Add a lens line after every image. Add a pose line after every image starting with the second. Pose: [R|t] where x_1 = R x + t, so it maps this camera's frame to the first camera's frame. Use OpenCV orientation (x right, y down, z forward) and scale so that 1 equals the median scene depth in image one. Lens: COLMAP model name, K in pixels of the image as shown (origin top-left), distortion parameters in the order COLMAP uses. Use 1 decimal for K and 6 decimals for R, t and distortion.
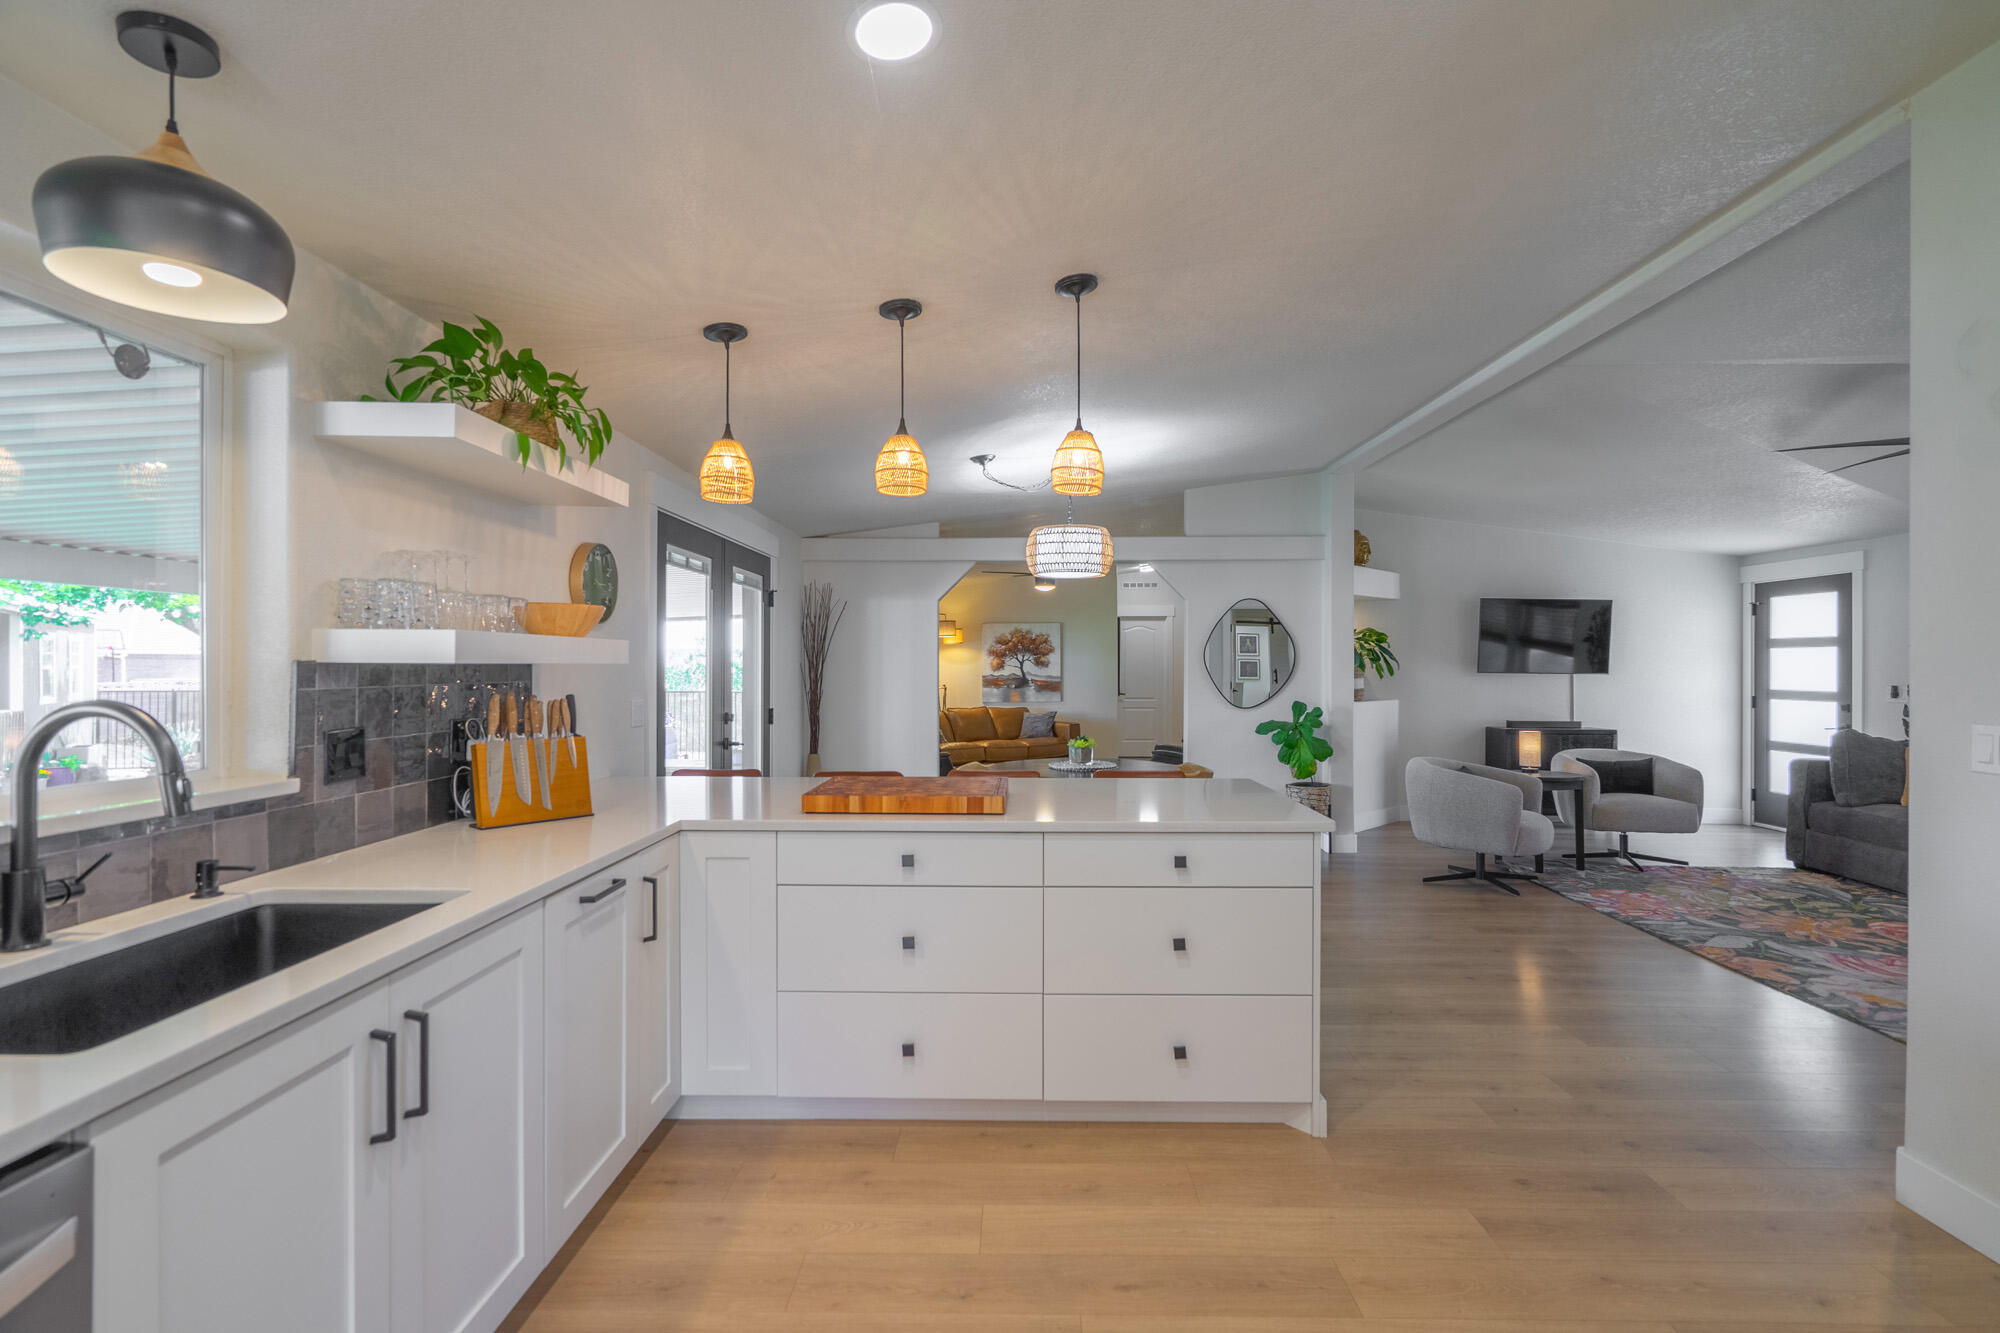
lens RADIAL K [[913.8, 0, 999.2], [0, 913.8, 668.8], [0, 0, 1]] dist [-0.002667, 0.000965]
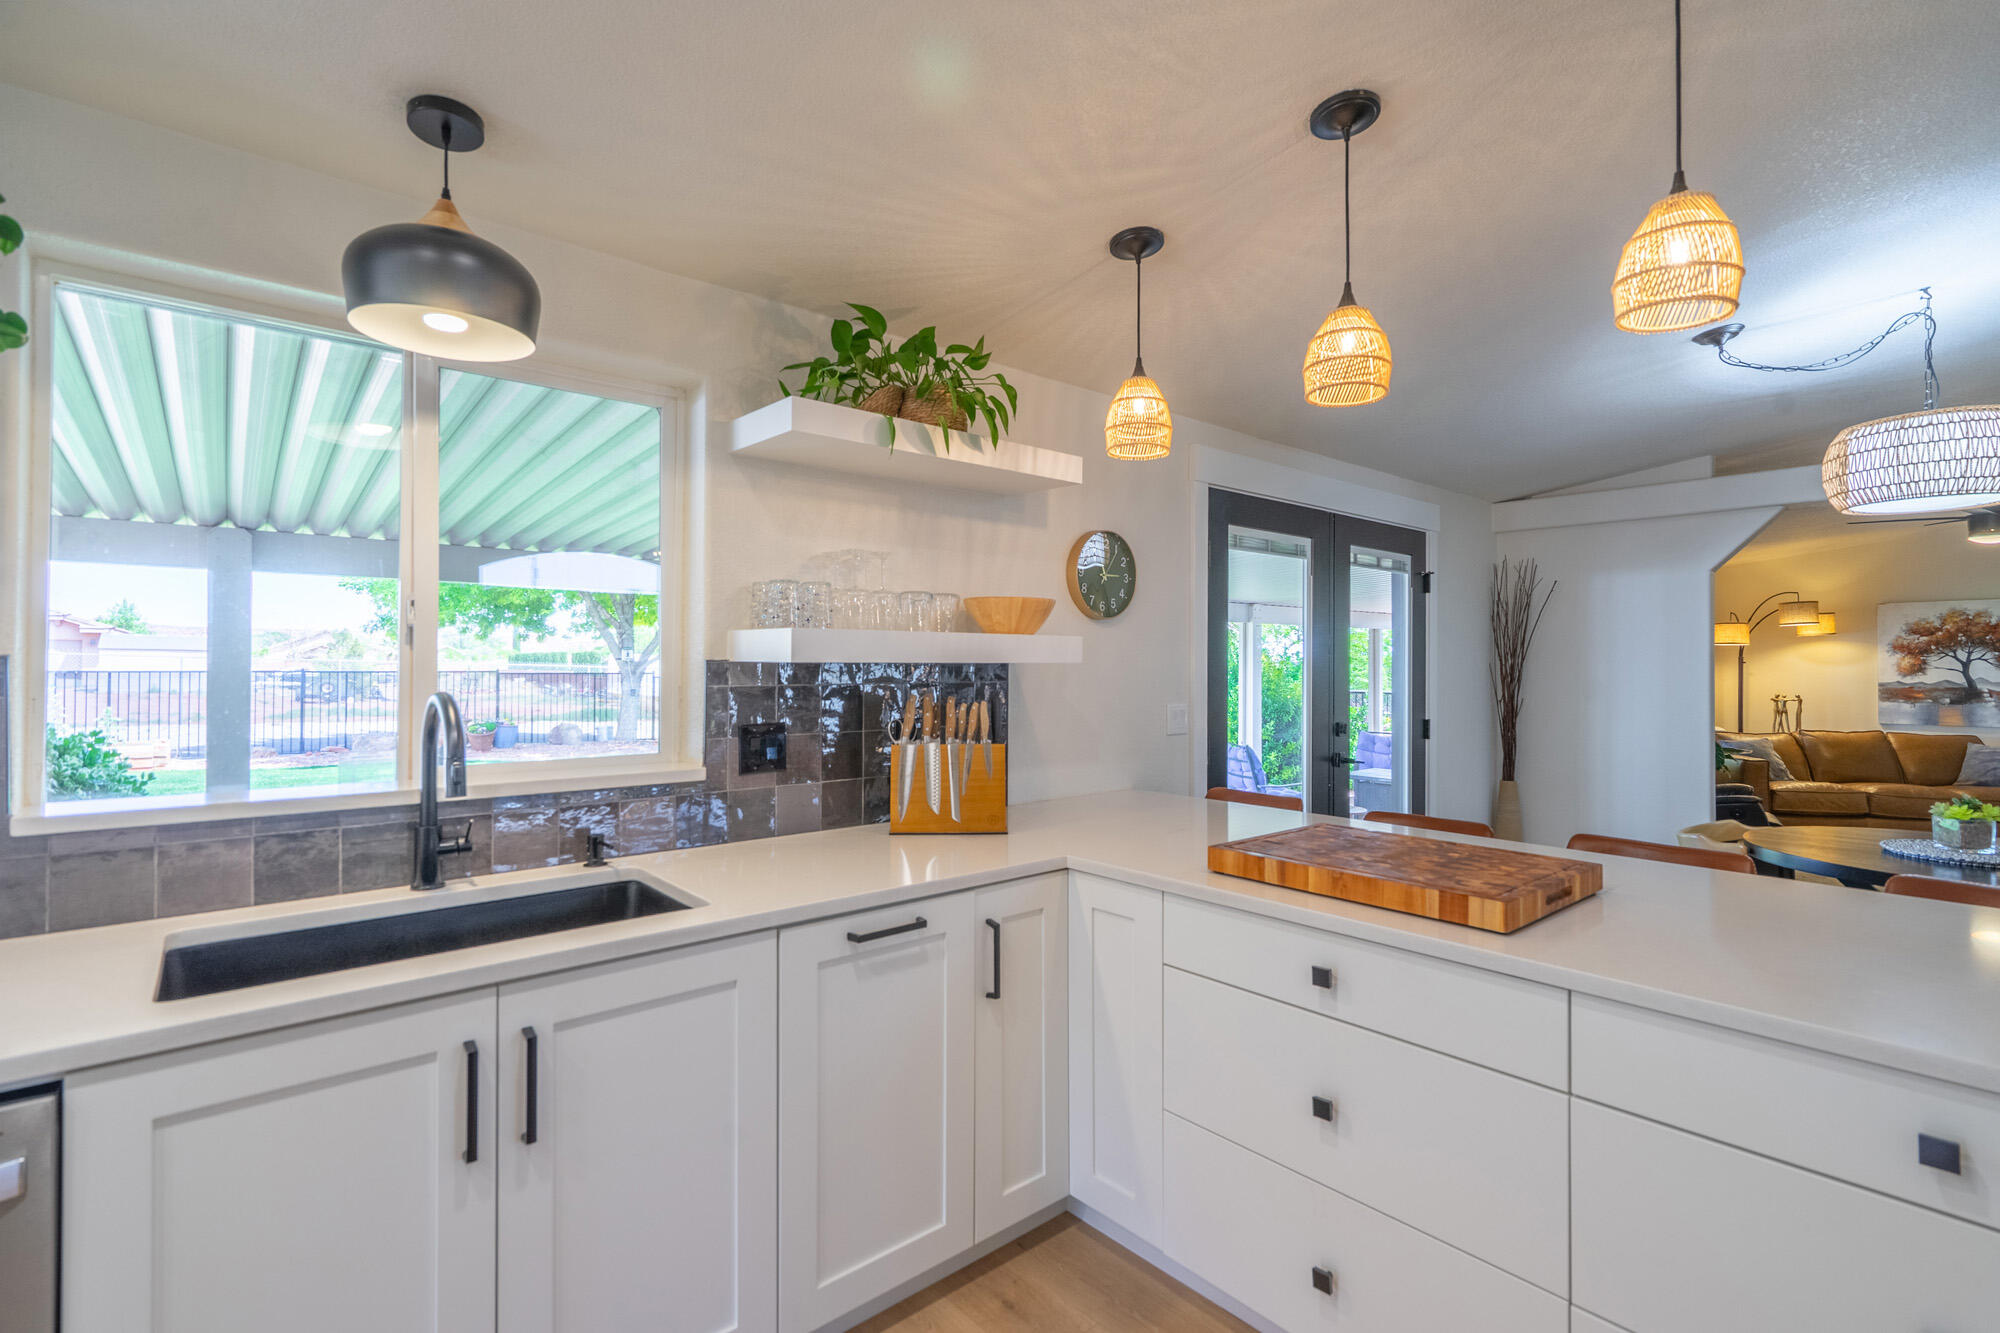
lens RADIAL K [[913.8, 0, 1003.4], [0, 913.8, 658.1], [0, 0, 1]] dist [-0.002667, 0.000965]
pose [[0.665908, -0.003629, -0.746025, 0.208935], [-0.005576, 0.999936, -0.009841, -0.001749], [0.746013, 0.010713, 0.665845, 0.389700]]
